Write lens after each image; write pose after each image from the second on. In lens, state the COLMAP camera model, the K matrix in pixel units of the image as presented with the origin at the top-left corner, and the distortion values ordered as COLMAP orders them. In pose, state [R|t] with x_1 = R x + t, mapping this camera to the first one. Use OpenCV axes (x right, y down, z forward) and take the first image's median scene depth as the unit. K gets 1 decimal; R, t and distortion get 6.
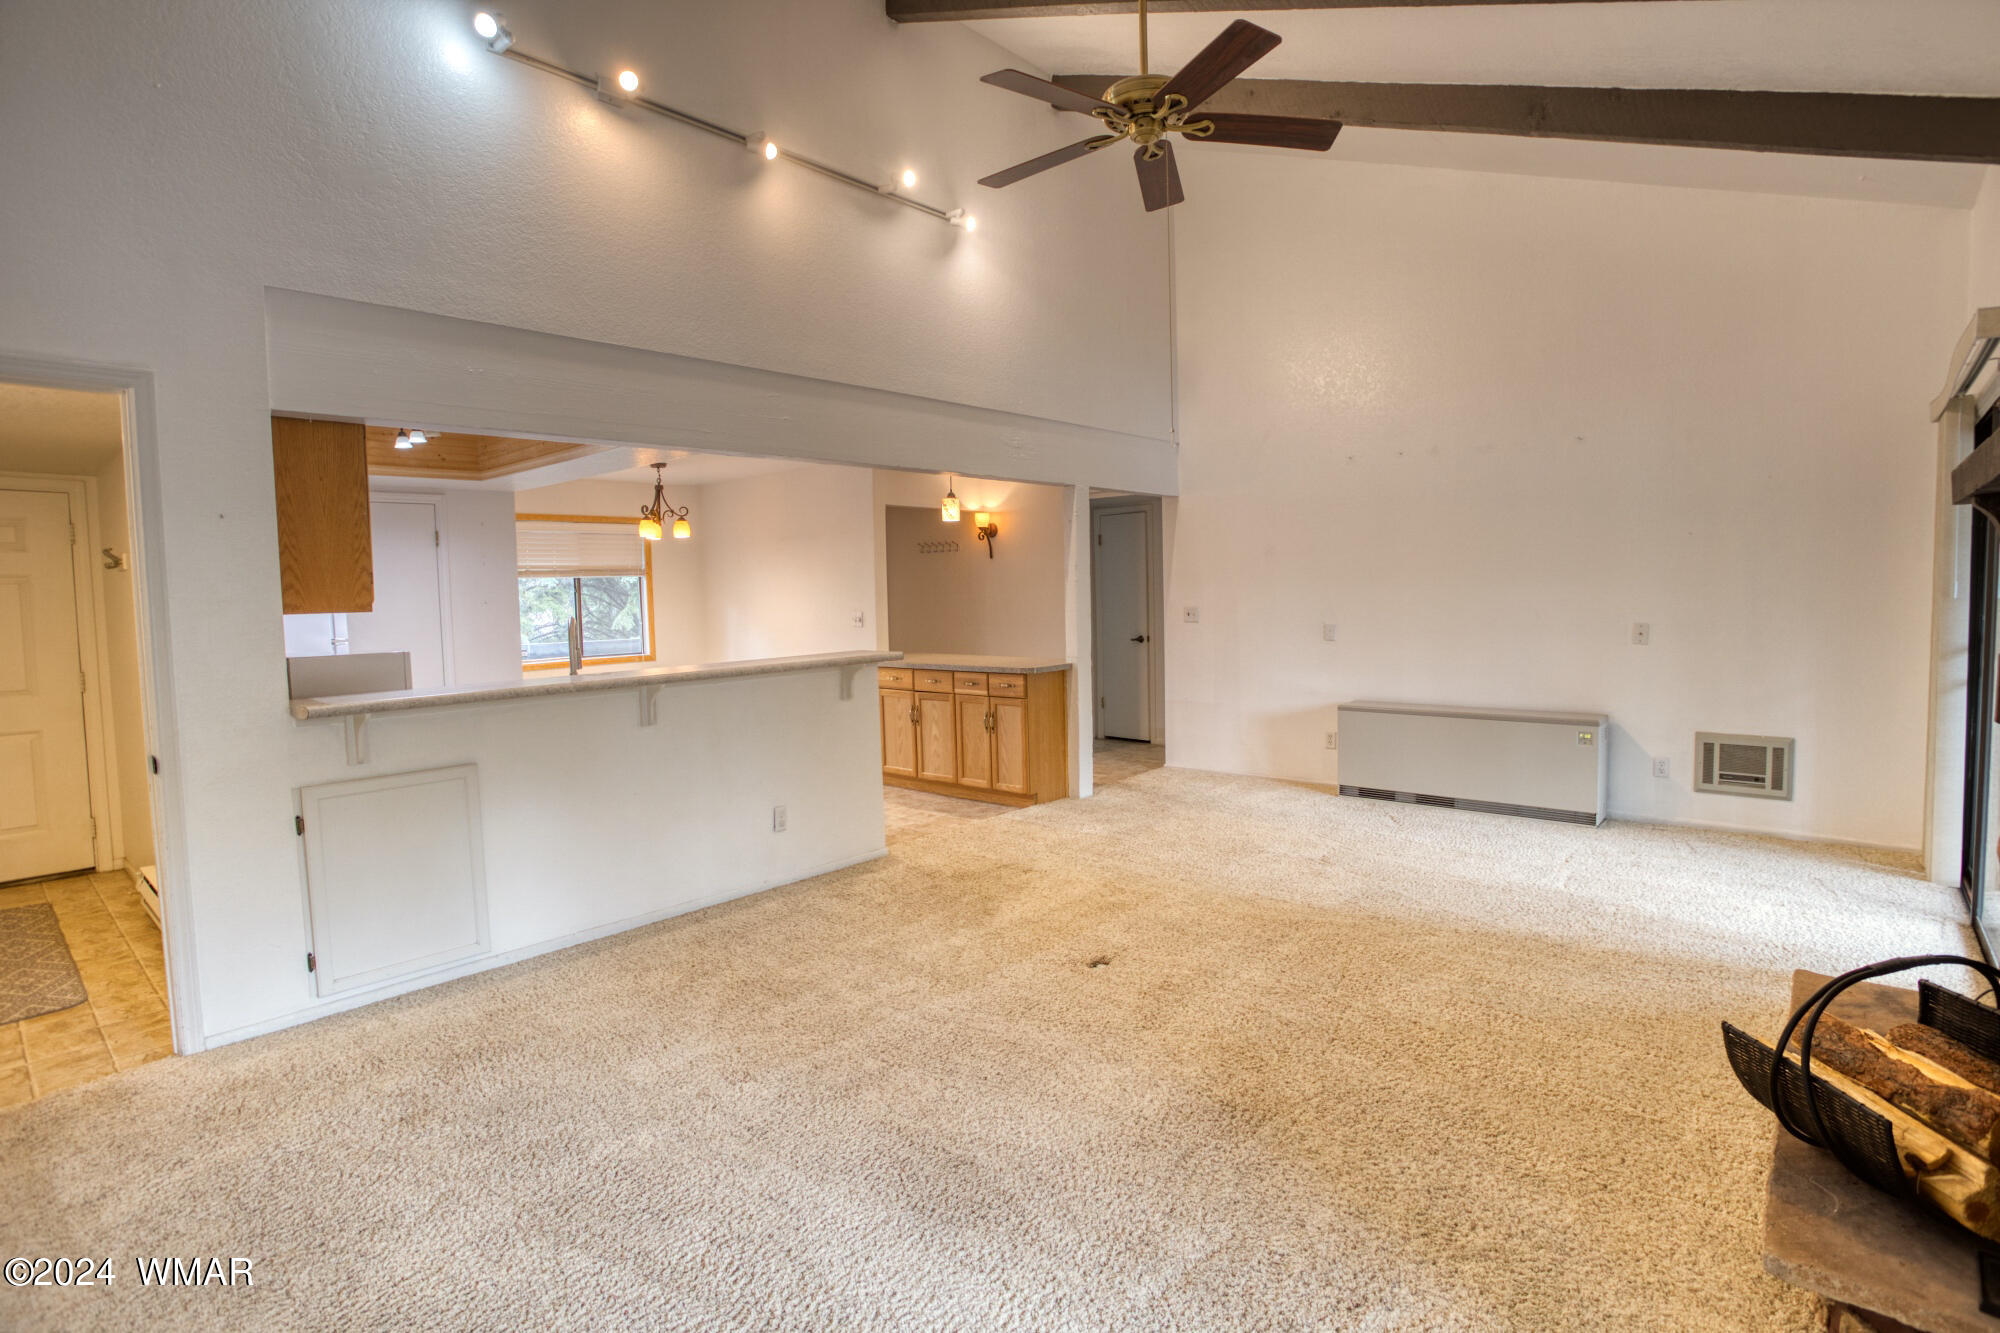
lens RADIAL K [[983.1, 0, 1017.2], [0, 983.1, 653.8], [0, 0, 1]] dist [-0.078087, 0.035049]
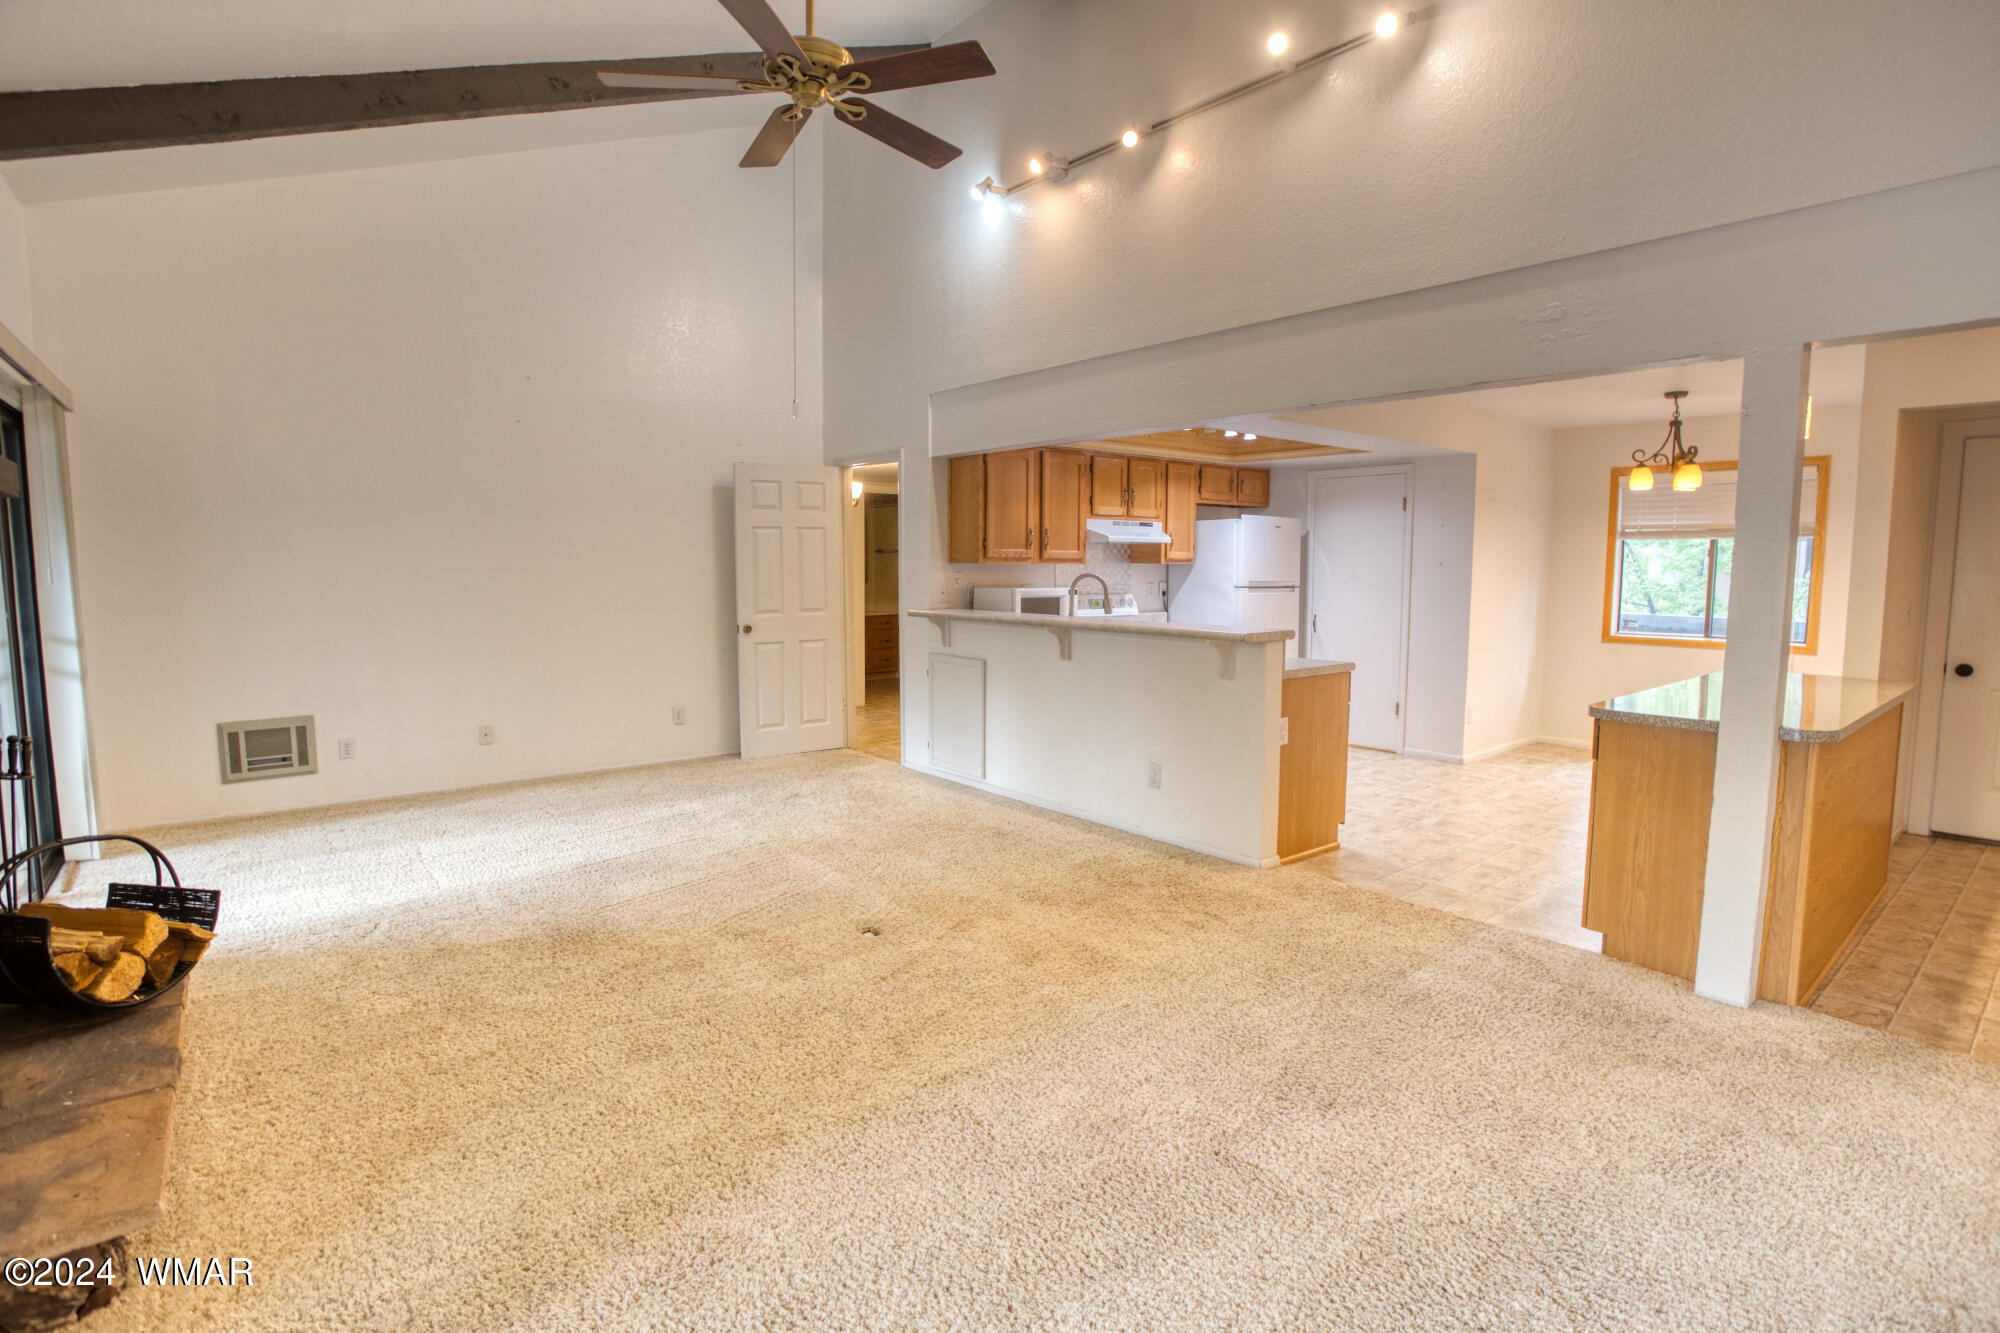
lens RADIAL K [[983.1, 0, 1017.2], [0, 983.1, 653.8], [0, 0, 1]] dist [-0.078087, 0.035049]
pose [[-0.162609, 0.105041, -0.981084, 0.485624], [-0.065857, 0.990945, 0.117012, -0.043301], [0.984490, 0.083639, -0.154218, 0.617390]]
